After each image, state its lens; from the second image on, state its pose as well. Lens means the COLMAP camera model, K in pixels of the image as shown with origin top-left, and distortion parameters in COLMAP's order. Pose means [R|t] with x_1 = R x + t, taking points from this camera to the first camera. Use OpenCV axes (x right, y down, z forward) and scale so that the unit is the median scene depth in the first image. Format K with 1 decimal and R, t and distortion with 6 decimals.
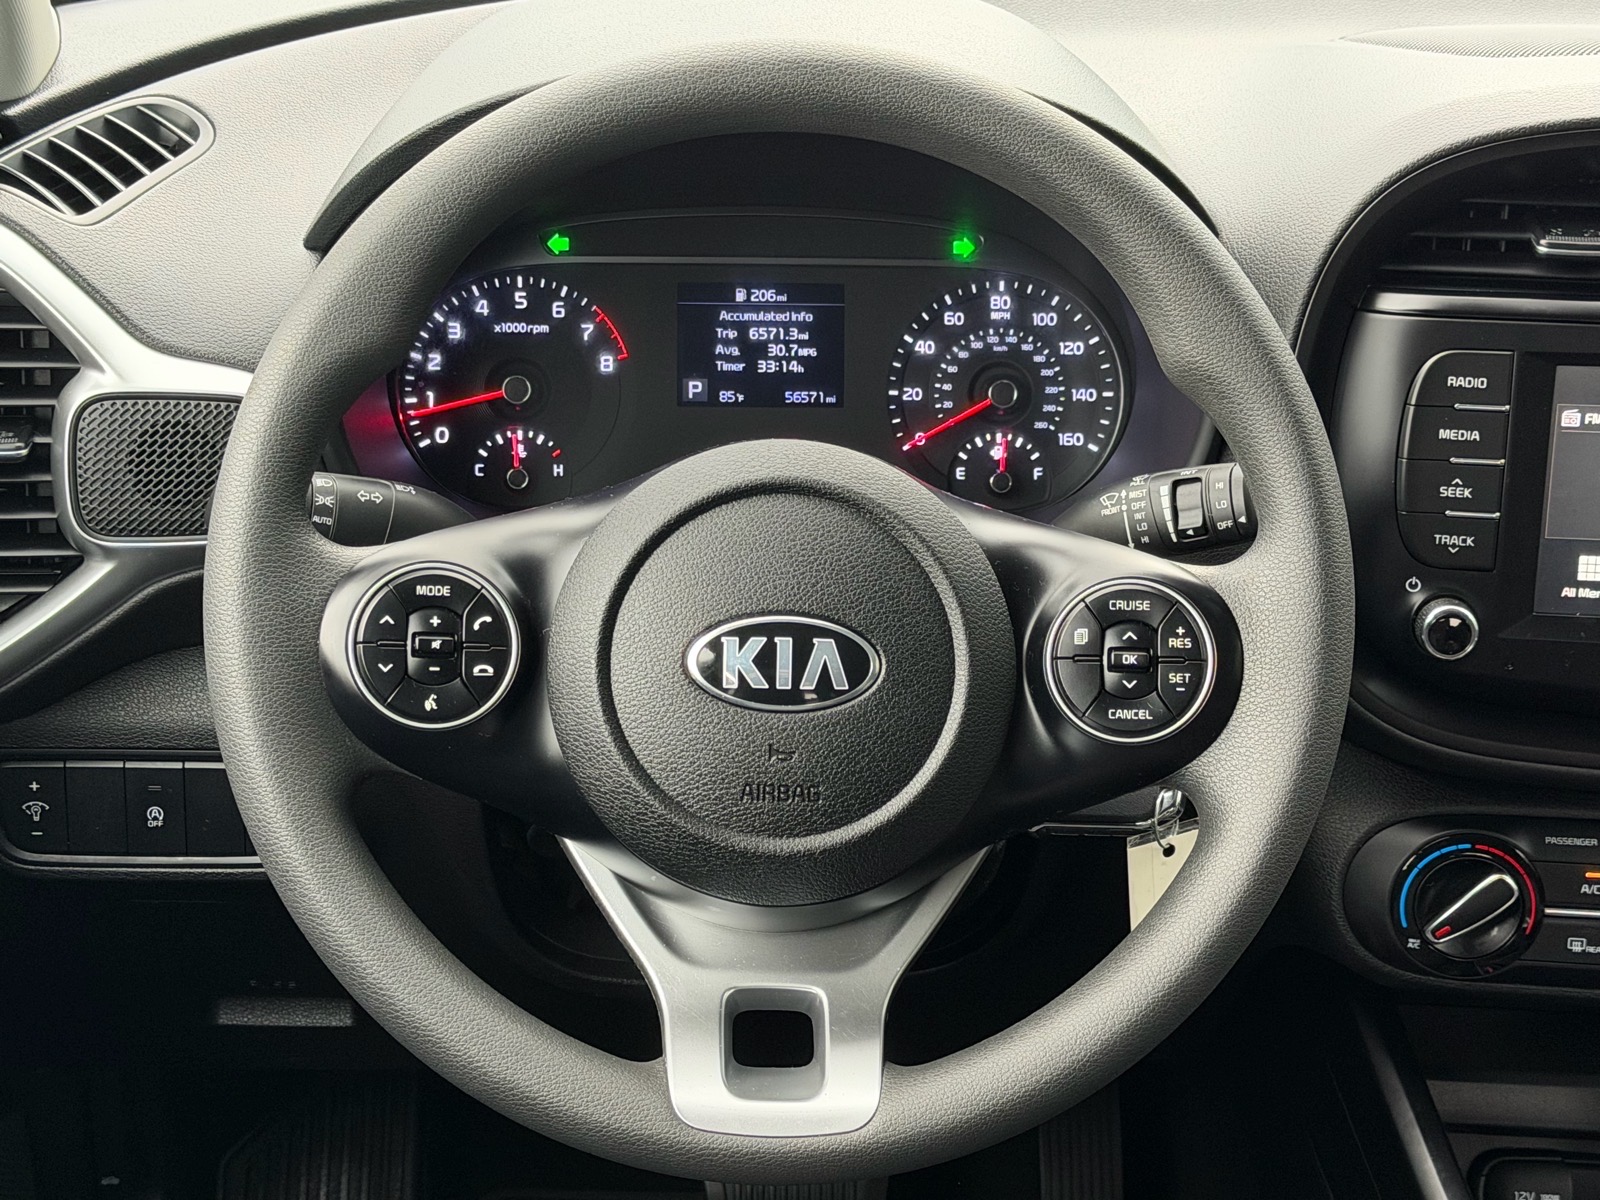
lens RADIAL K [[3076.9, 0, 802.2], [0, 3076.9, 604.6], [0, 0, 1]] dist [0.184930, 0.000000]
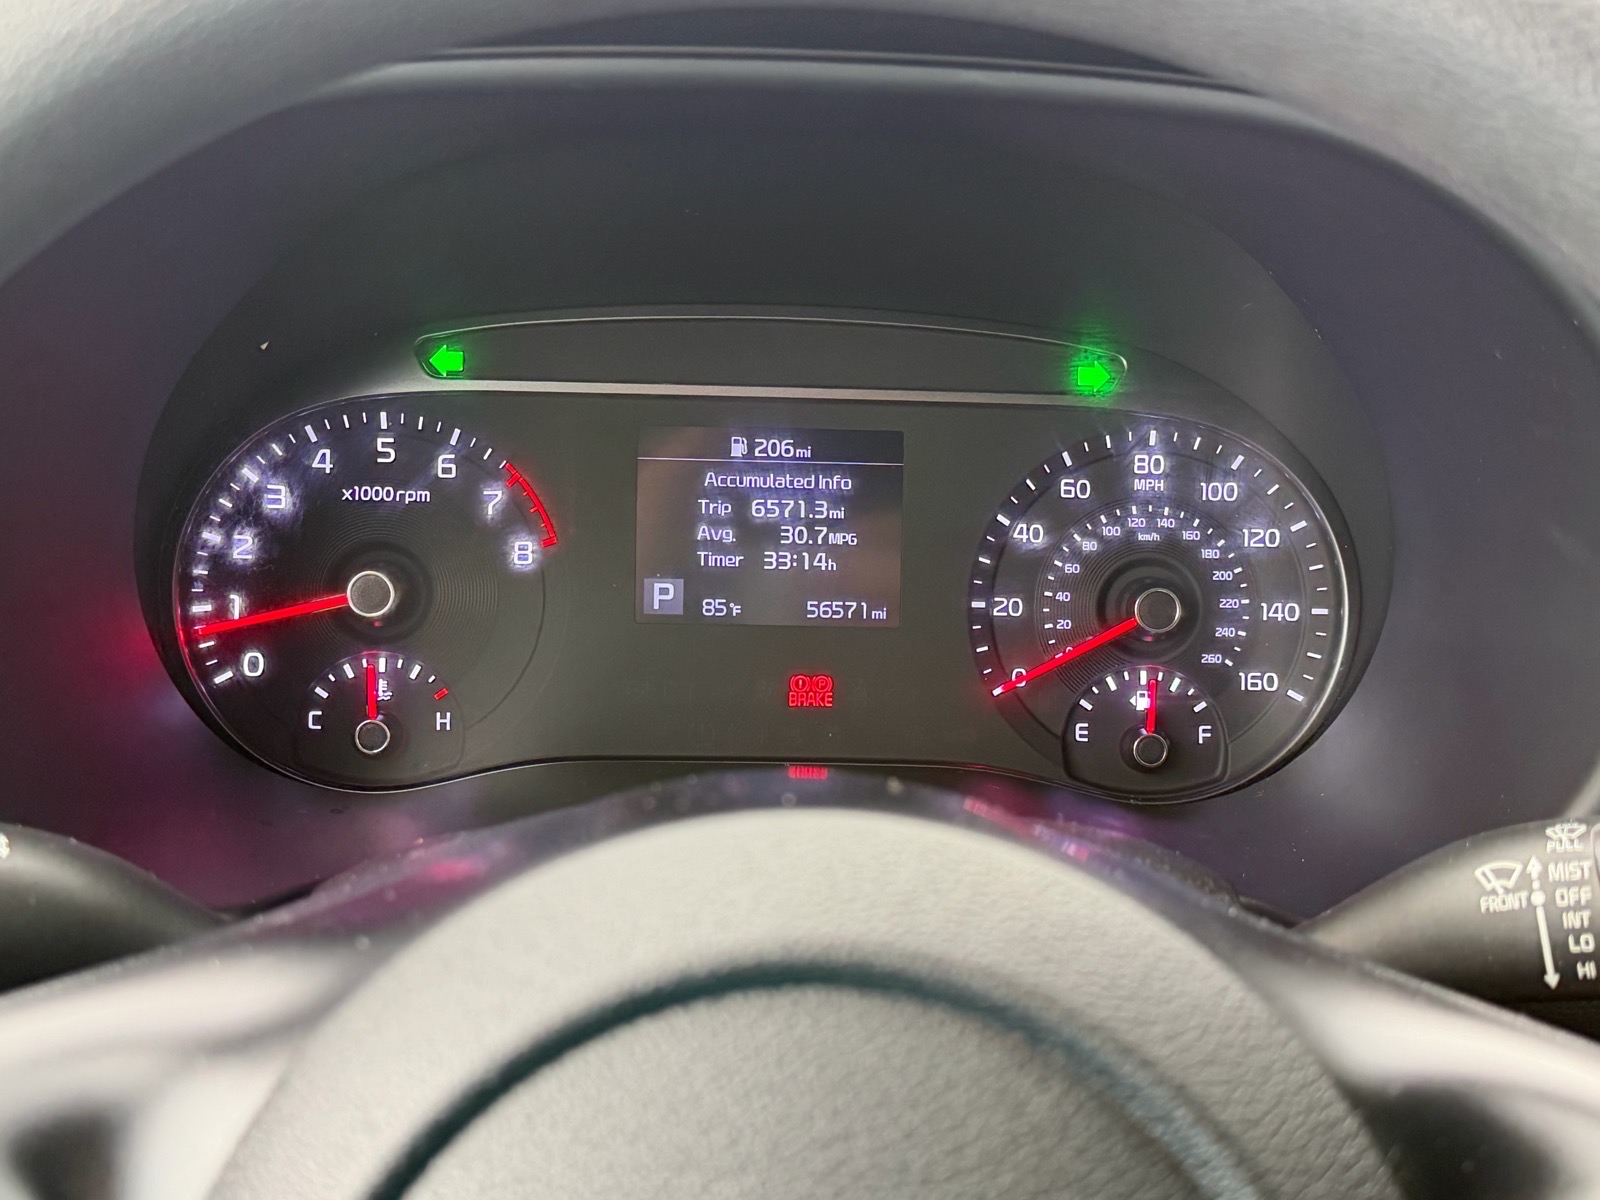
lens RADIAL K [[1967.1, 0, 773.3], [0, 1967.1, 626.4], [0, 0, 1]] dist [0.125518, 0.000000]
pose [[0.999885, 0.014527, -0.004332, -0.011796], [-0.014589, 0.999784, -0.014771, -0.064882], [0.004116, 0.014833, 0.999882, 0.670441]]
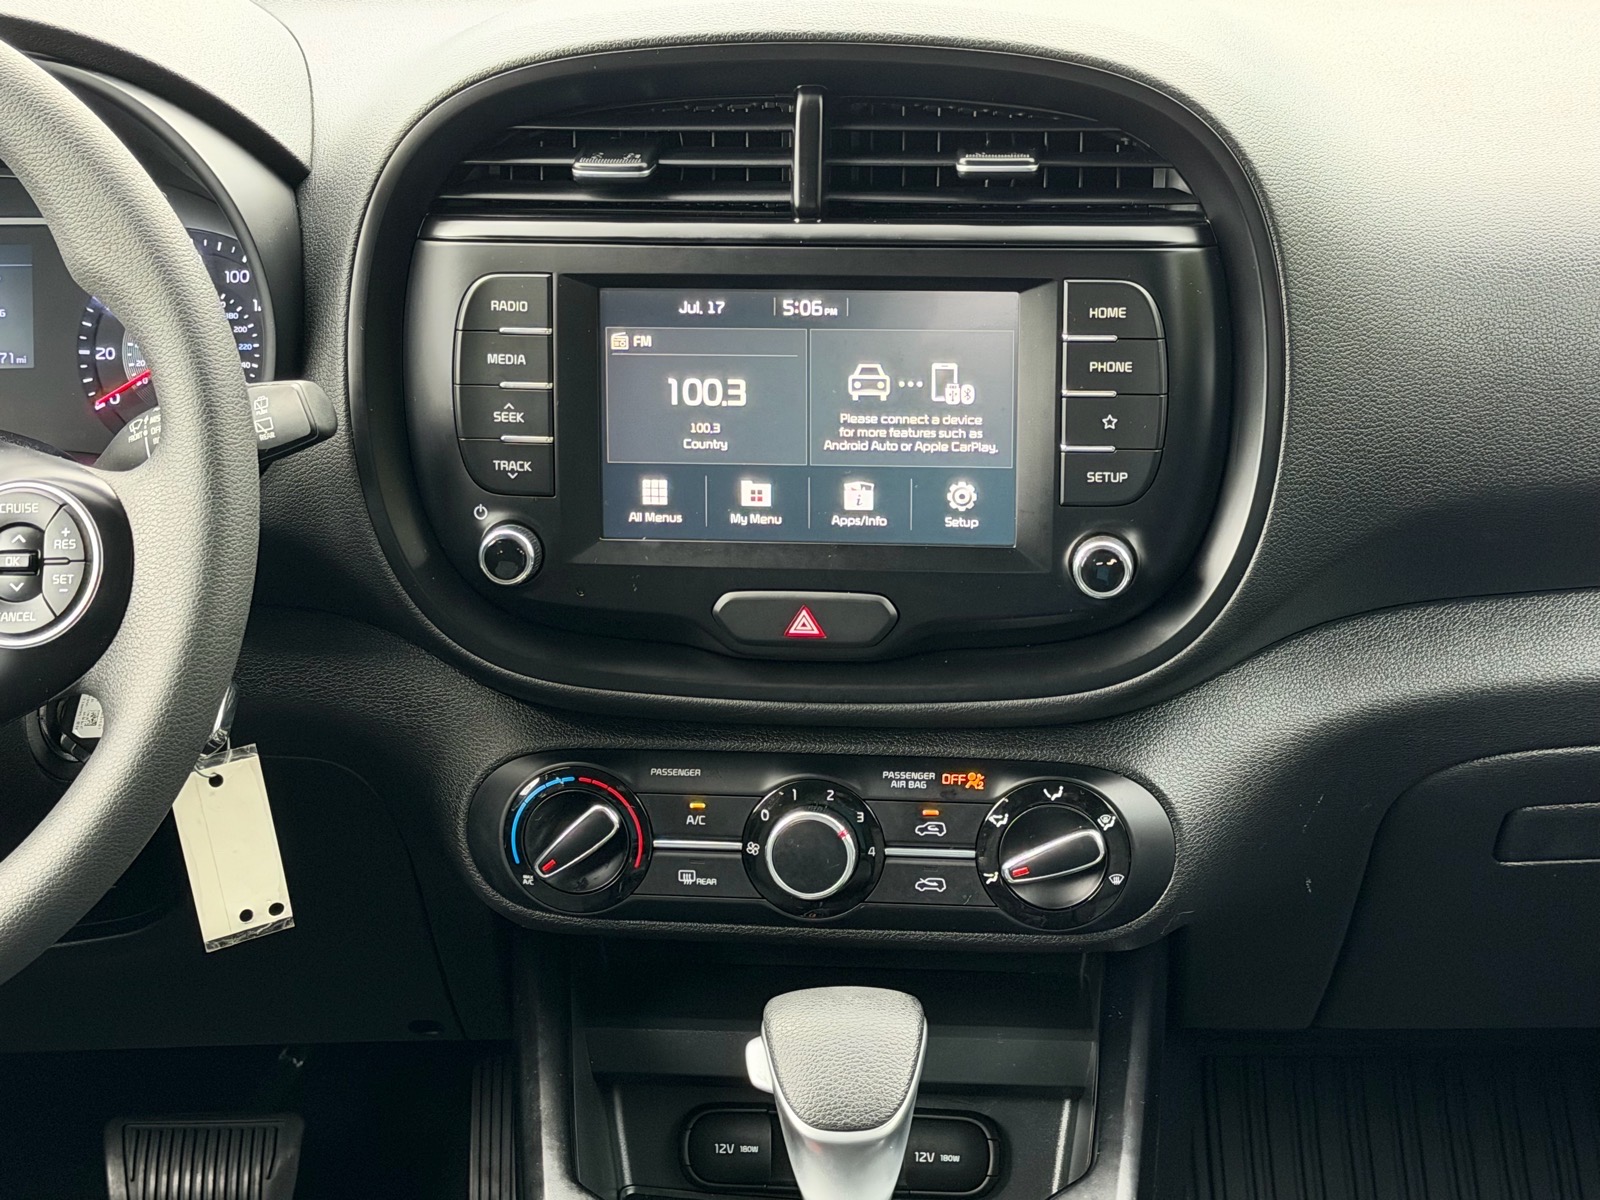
lens RADIAL K [[3076.9, 0, 797.5], [0, 3076.9, 606.2], [0, 0, 1]] dist [0.184930, 0.000000]
pose [[0.996030, -0.021242, -0.086445, 0.387884], [0.017179, 0.998724, -0.047481, 0.073431], [0.087343, 0.045807, 0.995125, 0.022248]]
